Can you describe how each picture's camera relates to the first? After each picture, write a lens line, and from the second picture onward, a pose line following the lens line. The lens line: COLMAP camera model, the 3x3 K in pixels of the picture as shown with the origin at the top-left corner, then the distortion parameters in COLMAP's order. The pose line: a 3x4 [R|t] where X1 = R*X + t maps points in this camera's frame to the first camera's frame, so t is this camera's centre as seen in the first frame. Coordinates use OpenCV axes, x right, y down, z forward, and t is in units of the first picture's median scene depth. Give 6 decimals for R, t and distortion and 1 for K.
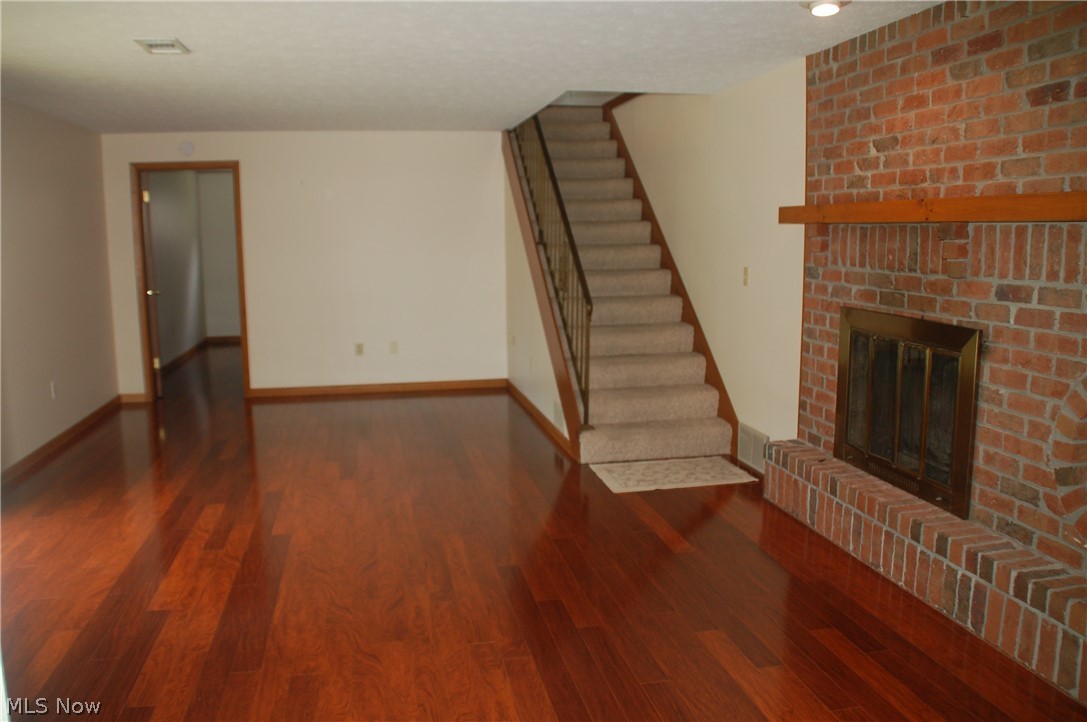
lens RADIAL K [[847.6, 0, 533.6], [0, 847.6, 355.0], [0, 0, 1]] dist [-0.172222, 0.118053]
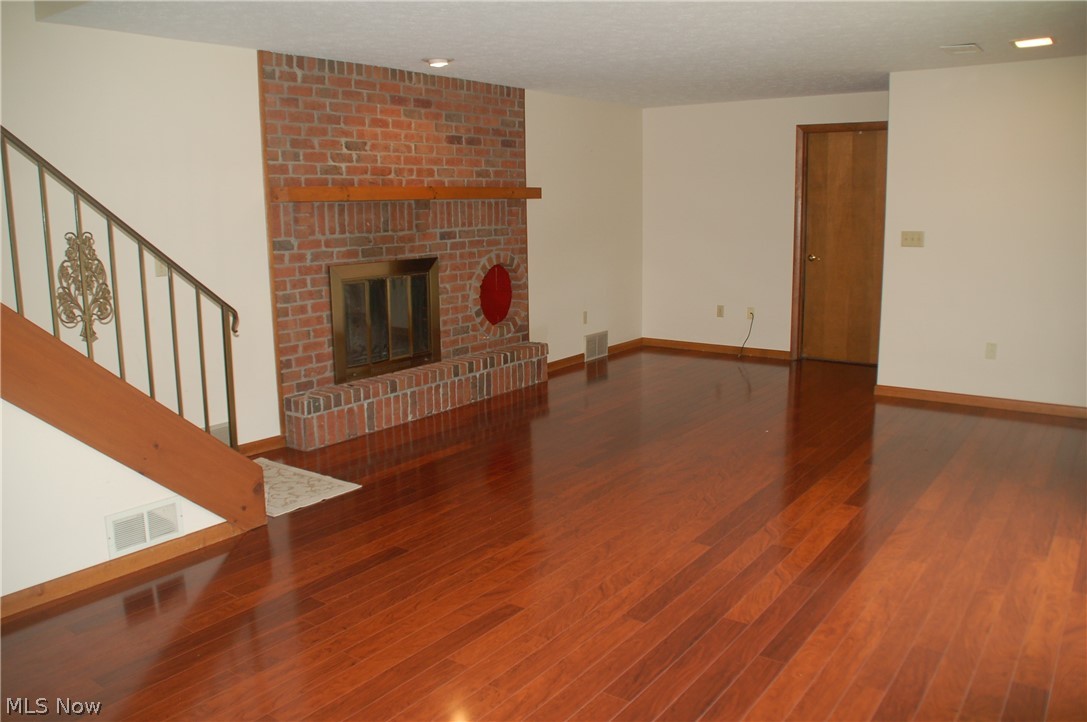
lens RADIAL K [[847.6, 0, 533.6], [0, 847.6, 355.0], [0, 0, 1]] dist [-0.172222, 0.118053]
pose [[-0.670956, -0.105743, 0.733919, -0.865244], [0.131895, 0.956975, 0.258460, -0.237250], [-0.729673, 0.270215, -0.628141, 1.742433]]
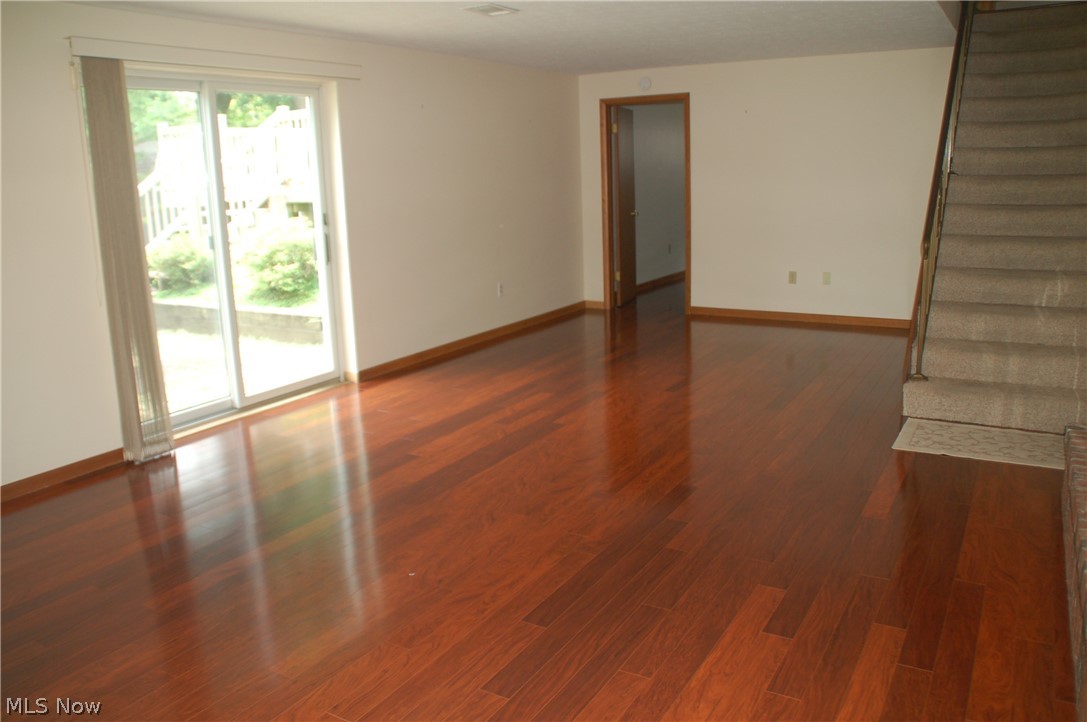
lens RADIAL K [[847.6, 0, 533.6], [0, 847.6, 355.0], [0, 0, 1]] dist [-0.172222, 0.118053]
pose [[0.738366, 0.129234, -0.661902, 0.477574], [-0.071584, 0.990942, 0.113625, -0.012324], [0.670590, -0.036515, 0.740929, 0.104755]]
